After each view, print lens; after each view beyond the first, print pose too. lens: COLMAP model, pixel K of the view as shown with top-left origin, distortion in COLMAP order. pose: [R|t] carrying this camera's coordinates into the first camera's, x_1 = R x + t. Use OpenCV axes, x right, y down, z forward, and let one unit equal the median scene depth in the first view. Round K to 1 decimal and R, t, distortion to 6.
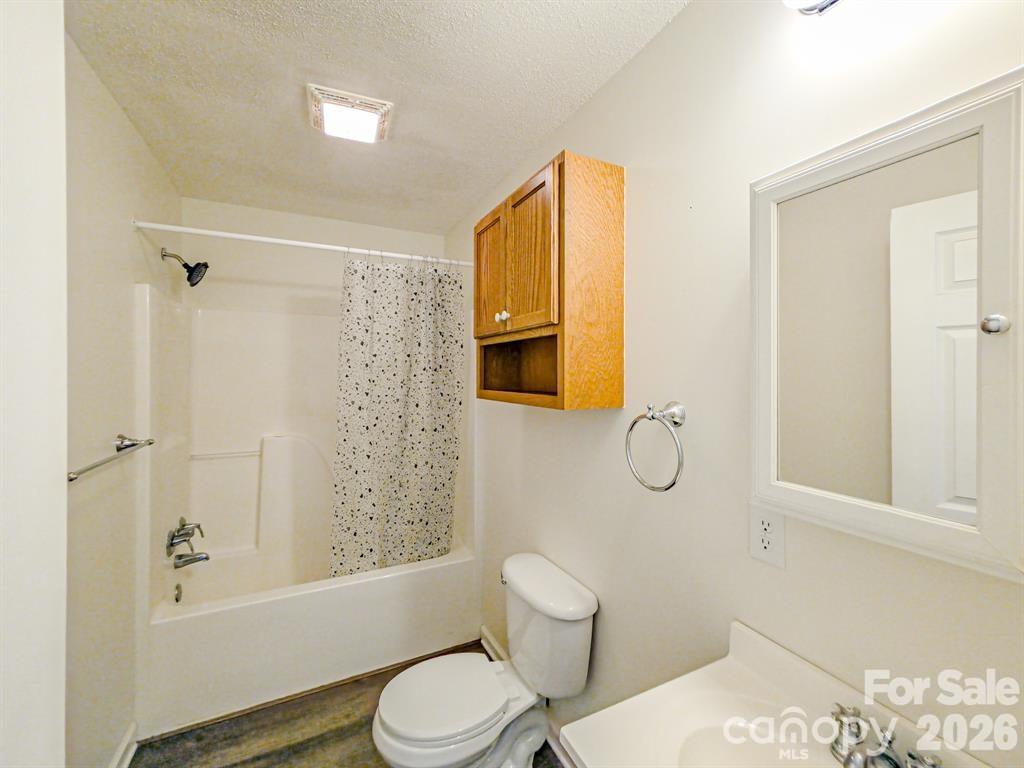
lens RADIAL K [[423.7, 0, 516.4], [0, 423.7, 373.8], [0, 0, 1]] dist [-0.000253, -0.000110]
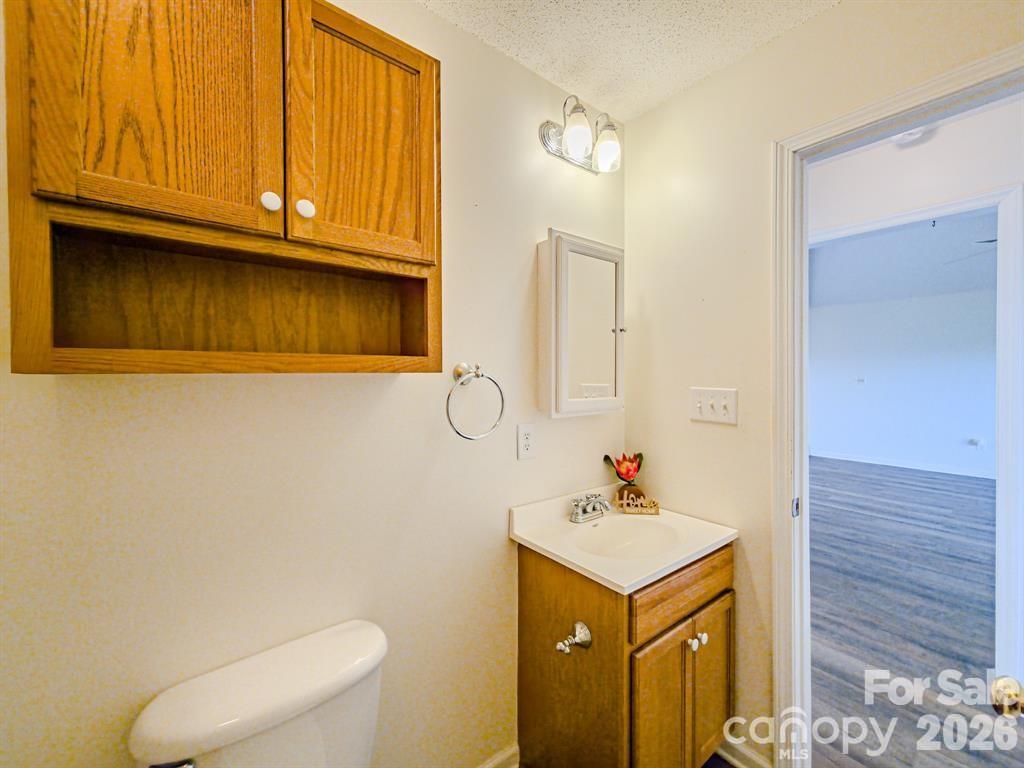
lens RADIAL K [[423.7, 0, 516.4], [0, 423.7, 373.8], [0, 0, 1]] dist [-0.000253, -0.000110]
pose [[-0.211080, -0.002864, 0.977465, -0.682564], [0.001076, 0.999994, 0.003163, 0.079057], [-0.977468, 0.001719, -0.211076, 0.951649]]
